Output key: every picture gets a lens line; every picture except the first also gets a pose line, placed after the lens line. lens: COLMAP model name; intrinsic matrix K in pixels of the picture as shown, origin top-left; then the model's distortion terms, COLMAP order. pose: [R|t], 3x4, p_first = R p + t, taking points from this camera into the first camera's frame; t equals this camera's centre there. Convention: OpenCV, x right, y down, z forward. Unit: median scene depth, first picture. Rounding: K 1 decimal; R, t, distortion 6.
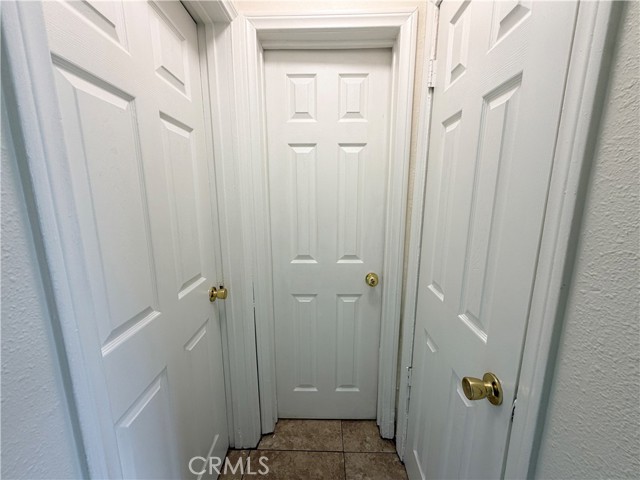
lens RADIAL K [[254.8, 0, 319.8], [0, 254.8, 241.1], [0, 0, 1]] dist [0.001356, 0.000043]
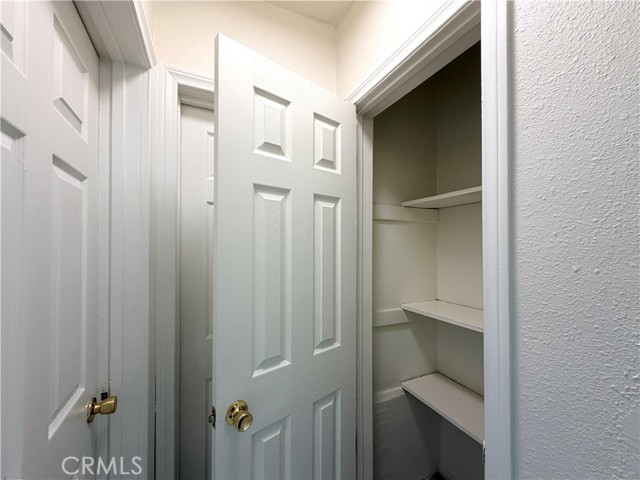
lens RADIAL K [[254.8, 0, 319.8], [0, 254.8, 241.1], [0, 0, 1]] dist [0.001356, 0.000043]
pose [[0.889319, 0.005650, 0.457252, -0.271133], [0.082627, 0.981480, -0.172829, -0.084396], [-0.449760, 0.191482, 0.872382, 0.091477]]
